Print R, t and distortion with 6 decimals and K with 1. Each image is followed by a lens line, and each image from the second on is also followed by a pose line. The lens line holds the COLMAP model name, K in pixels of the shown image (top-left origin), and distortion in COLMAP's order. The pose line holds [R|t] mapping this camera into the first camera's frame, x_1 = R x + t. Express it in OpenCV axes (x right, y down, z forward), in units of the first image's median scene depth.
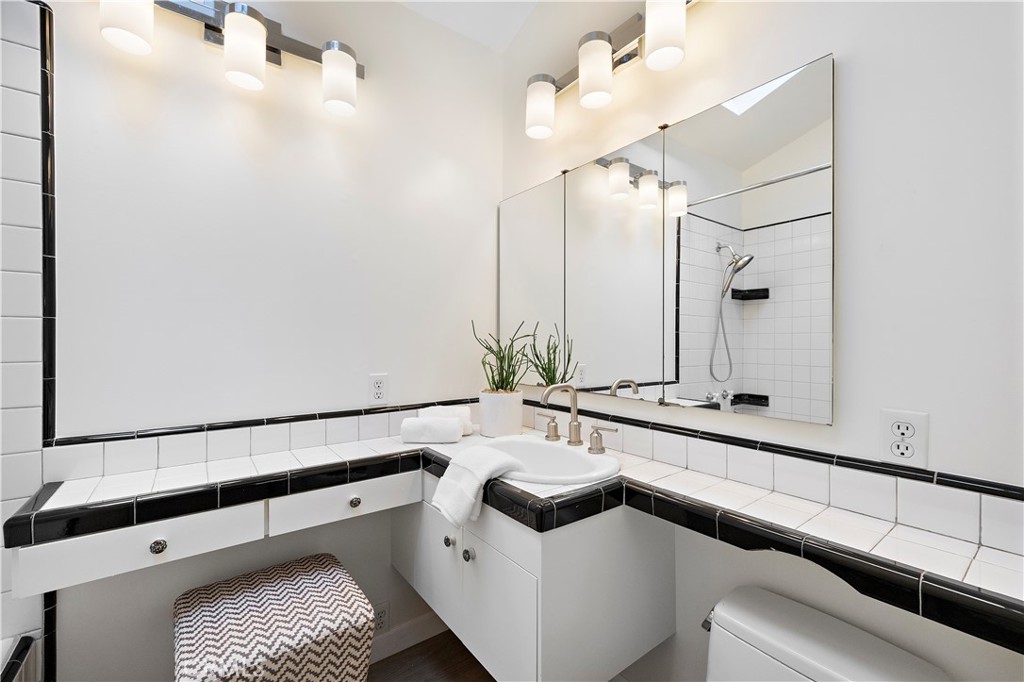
lens RADIAL K [[436.4, 0, 515.1], [0, 436.4, 332.4], [0, 0, 1]] dist [0.001101, 0.000155]
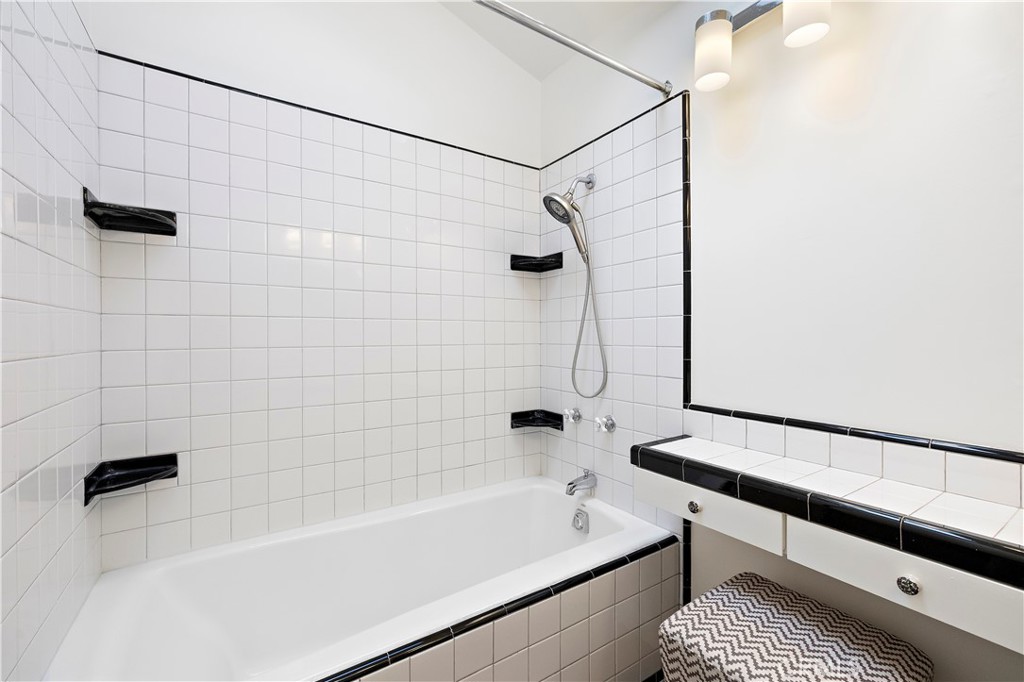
lens RADIAL K [[436.4, 0, 515.1], [0, 436.4, 332.4], [0, 0, 1]] dist [0.001101, 0.000155]
pose [[-0.081114, -0.009803, -0.996657, 0.356083], [0.015790, 0.999814, -0.011119, 0.026543], [0.996580, -0.016639, -0.080944, 0.571177]]
